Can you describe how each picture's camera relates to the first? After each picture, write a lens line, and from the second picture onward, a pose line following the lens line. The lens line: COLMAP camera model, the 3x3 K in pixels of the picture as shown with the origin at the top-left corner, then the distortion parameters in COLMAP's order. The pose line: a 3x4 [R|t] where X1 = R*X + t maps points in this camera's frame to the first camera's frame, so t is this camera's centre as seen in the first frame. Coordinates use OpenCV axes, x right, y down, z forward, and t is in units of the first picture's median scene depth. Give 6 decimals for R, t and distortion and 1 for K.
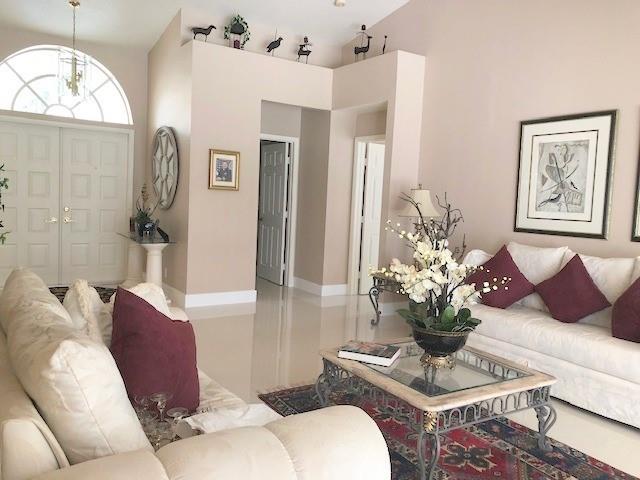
lens RADIAL K [[523.9, 0, 320.0], [0, 523.9, 240.0], [0, 0, 1]] dist [0.027689, 0.005979]
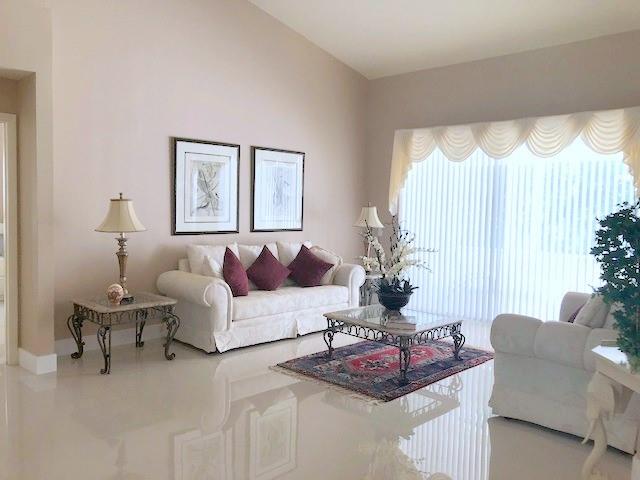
lens RADIAL K [[523.9, 0, 320.0], [0, 523.9, 240.0], [0, 0, 1]] dist [0.027689, 0.005979]
pose [[-0.247291, -0.106331, 0.963089, -0.842110], [0.062303, 0.990159, 0.125317, -0.138151], [-0.966936, 0.090993, -0.238233, 1.046034]]
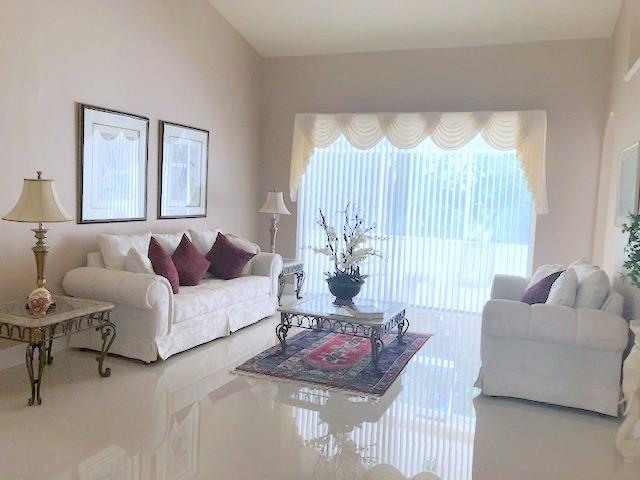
lens RADIAL K [[523.9, 0, 320.0], [0, 523.9, 240.0], [0, 0, 1]] dist [0.027689, 0.005979]
pose [[-0.587821, -0.133339, 0.797927, -0.656452], [0.013434, 0.984579, 0.174427, -0.155603], [-0.808879, 0.113251, -0.576965, 1.292747]]
